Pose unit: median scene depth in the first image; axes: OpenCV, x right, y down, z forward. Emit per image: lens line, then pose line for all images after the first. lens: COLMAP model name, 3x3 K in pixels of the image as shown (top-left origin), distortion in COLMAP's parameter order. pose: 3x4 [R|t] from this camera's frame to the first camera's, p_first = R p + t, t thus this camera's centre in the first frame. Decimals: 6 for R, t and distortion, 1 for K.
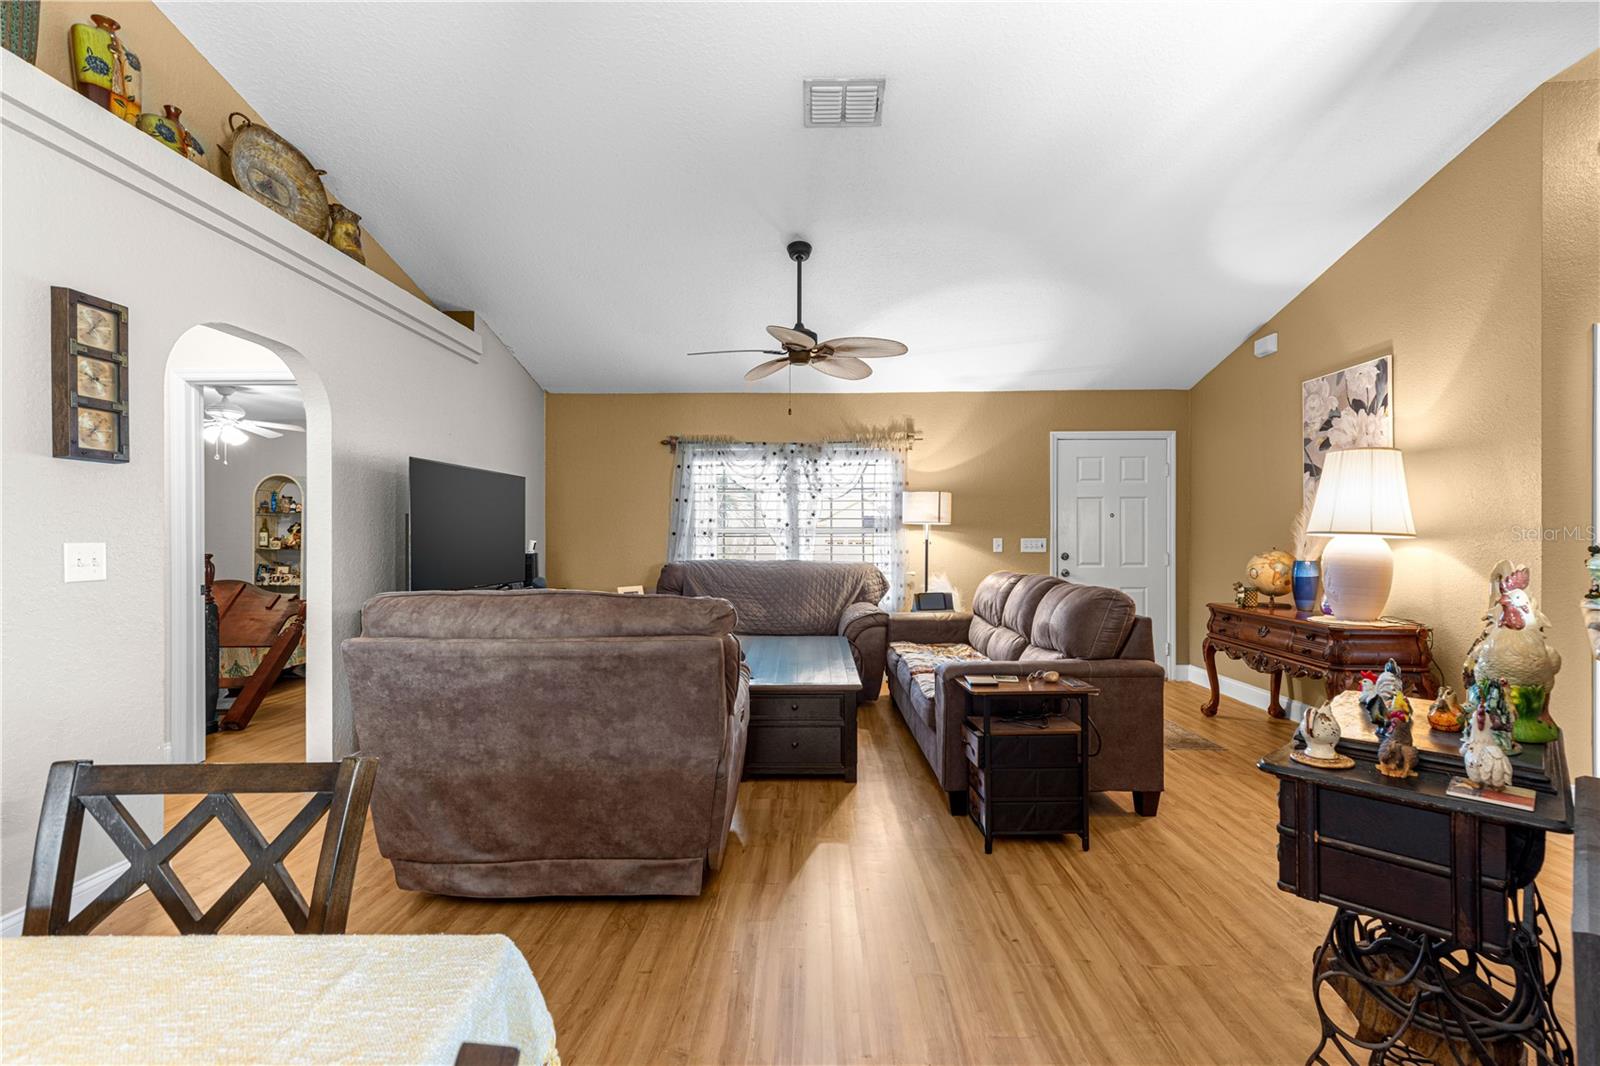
lens RADIAL K [[712.9, 0, 806.0], [0, 712.9, 538.5], [0, 0, 1]] dist [0.010432, -0.001440]
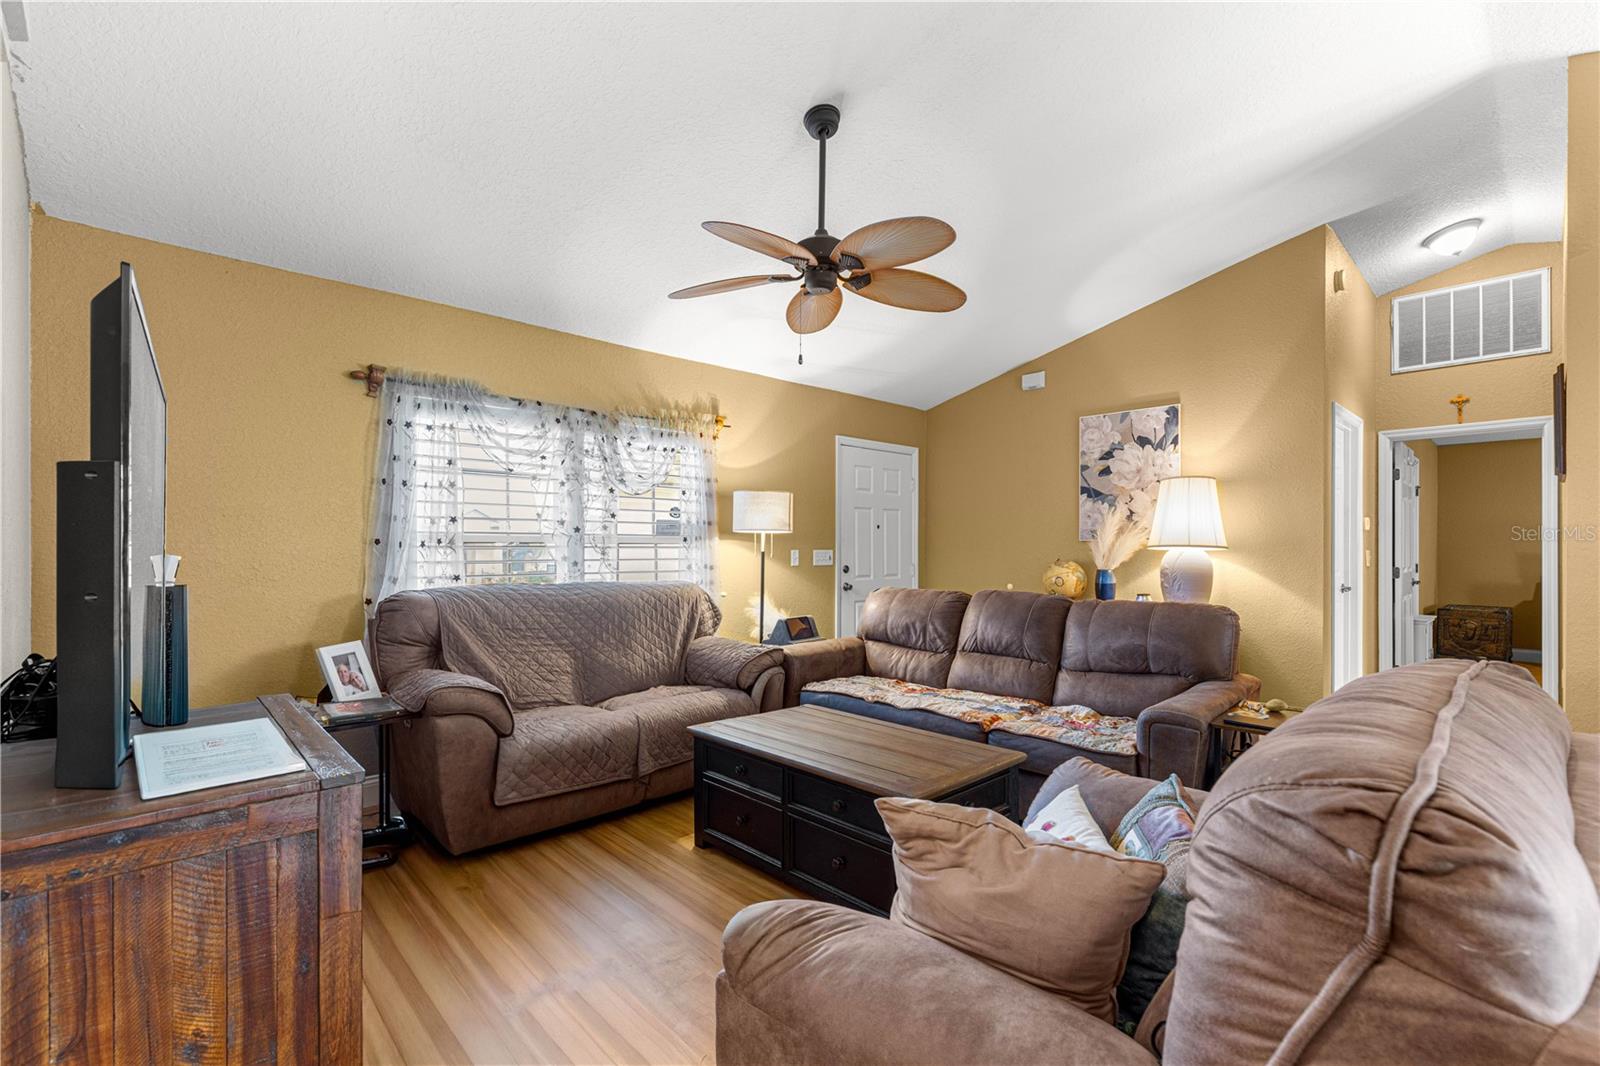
lens RADIAL K [[712.9, 0, 803.7], [0, 712.9, 548.4], [0, 0, 1]] dist [0.010432, -0.001440]
pose [[0.713256, 0.001585, 0.700902, -0.436284], [-0.000975, 0.999999, -0.001269, -0.001338], [-0.700903, 0.000222, 0.713256, 0.472723]]
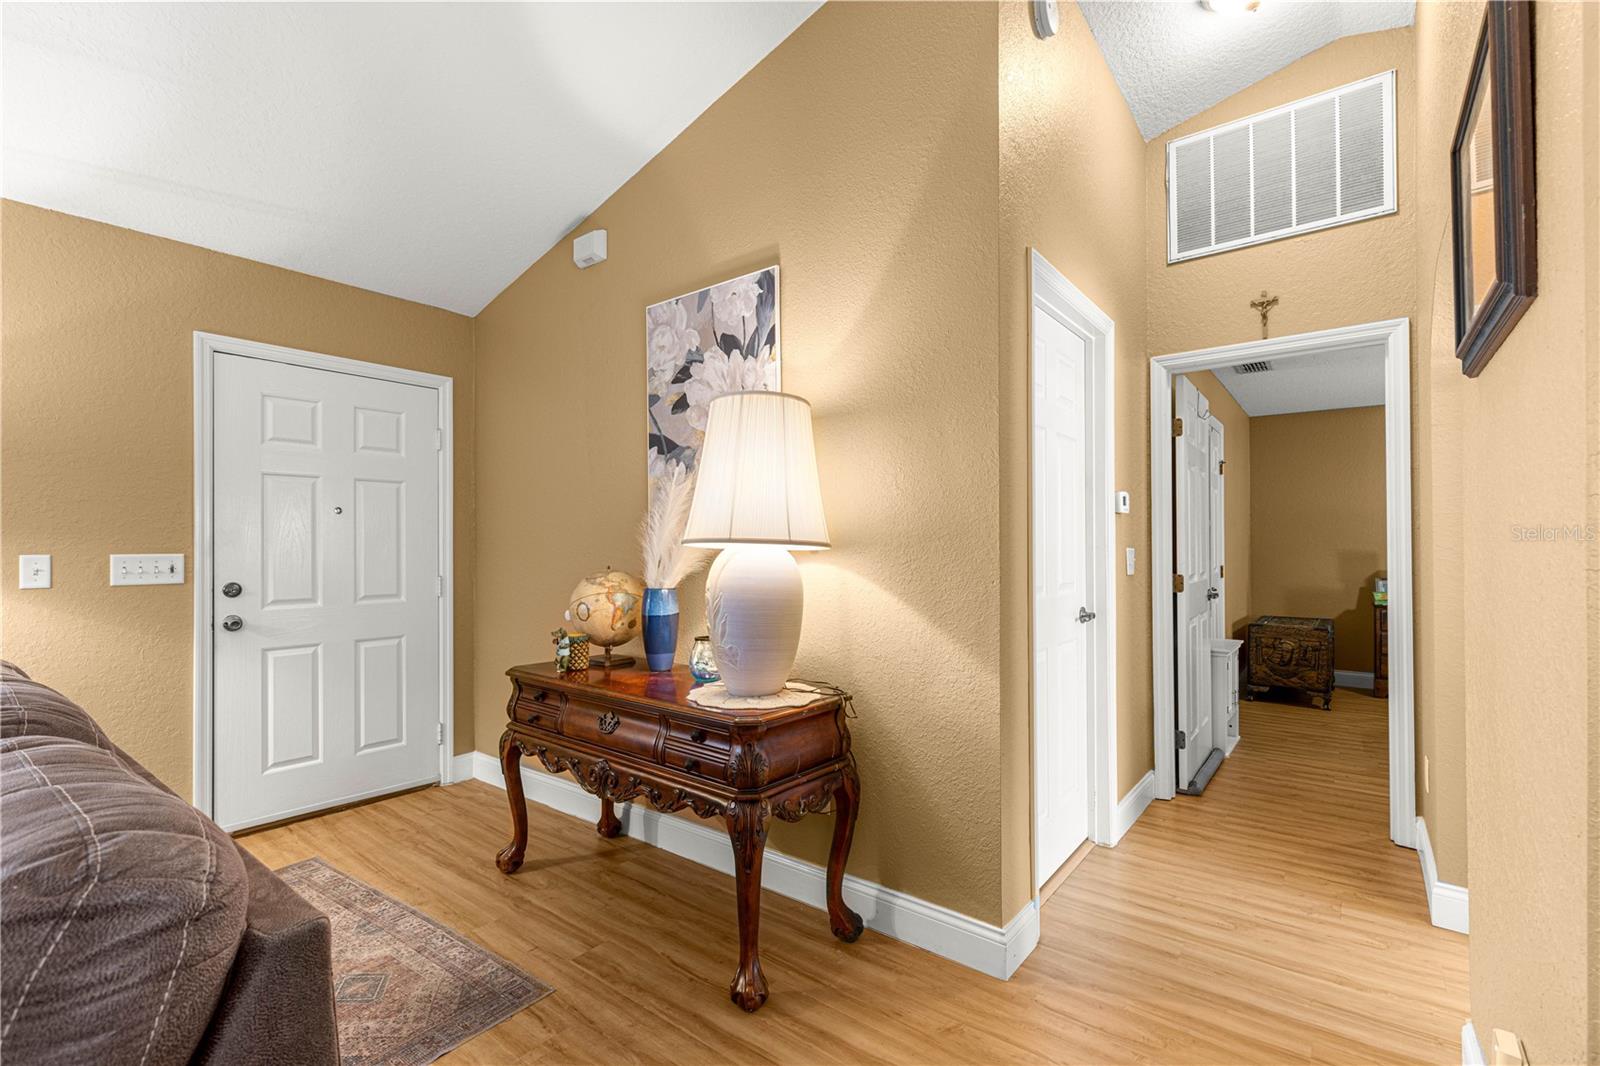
lens RADIAL K [[712.9, 0, 799.2], [0, 712.9, 543.9], [0, 0, 1]] dist [0.010432, -0.001440]
pose [[0.603519, 0.002439, 0.797345, 0.262367], [0.005304, 0.999961, -0.007073, -0.001462], [-0.797331, 0.008498, 0.603482, 0.497779]]
